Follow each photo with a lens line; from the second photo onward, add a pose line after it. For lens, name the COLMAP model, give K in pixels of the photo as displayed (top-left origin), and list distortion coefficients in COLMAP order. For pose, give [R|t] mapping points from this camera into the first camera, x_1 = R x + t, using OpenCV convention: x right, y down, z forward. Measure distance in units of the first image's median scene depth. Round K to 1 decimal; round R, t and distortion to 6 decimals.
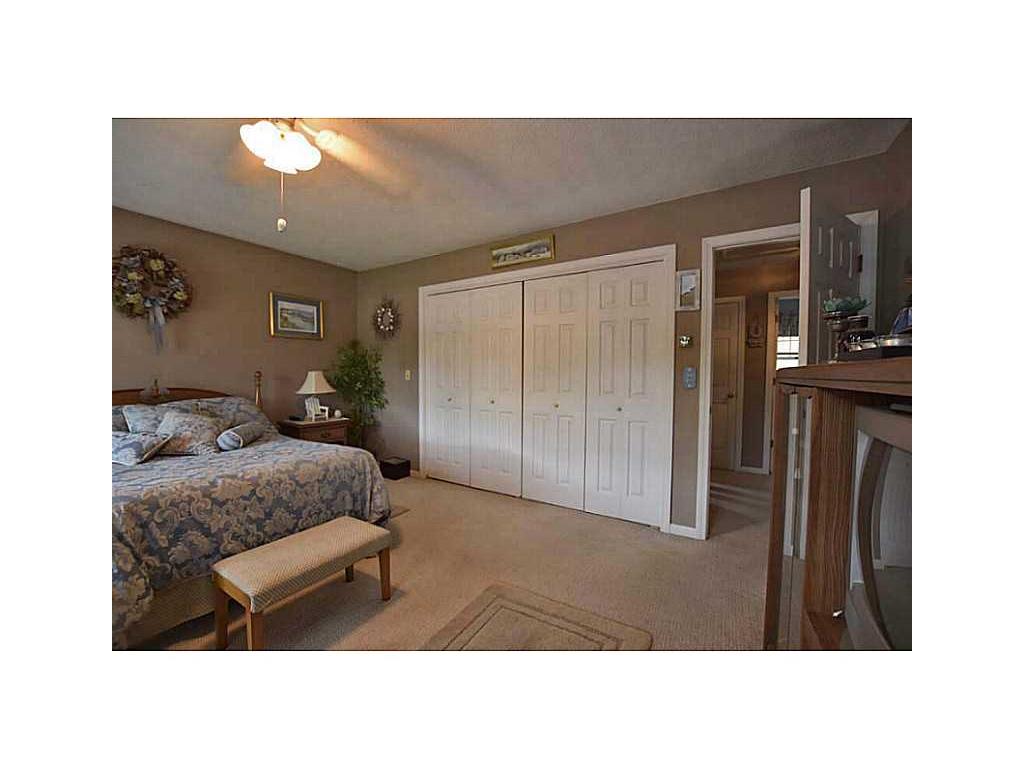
lens RADIAL K [[362.5, 0, 513.3], [0, 362.5, 385.8], [0, 0, 1]] dist [-0.010370, 0.000107]
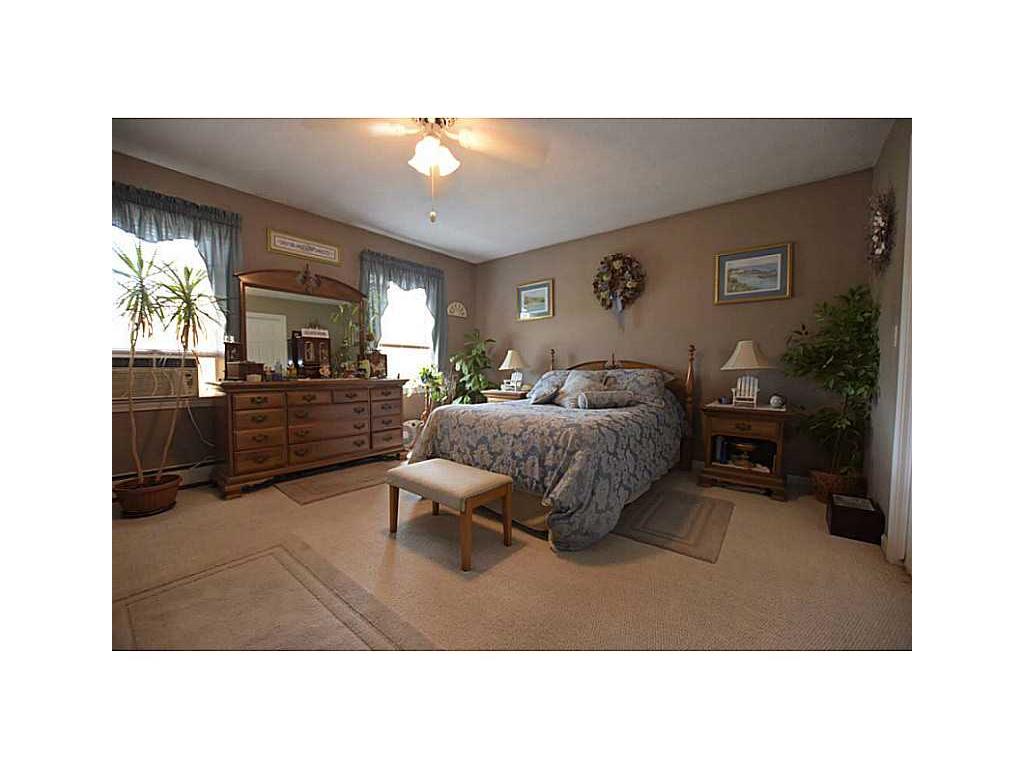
lens RADIAL K [[362.5, 0, 514.3], [0, 362.5, 381.0], [0, 0, 1]] dist [-0.010370, 0.000107]
pose [[-0.135541, 0.031809, -0.990261, 0.347312], [-0.044183, 0.998296, 0.038115, 0.045976], [0.989786, 0.048919, -0.133905, 0.800940]]
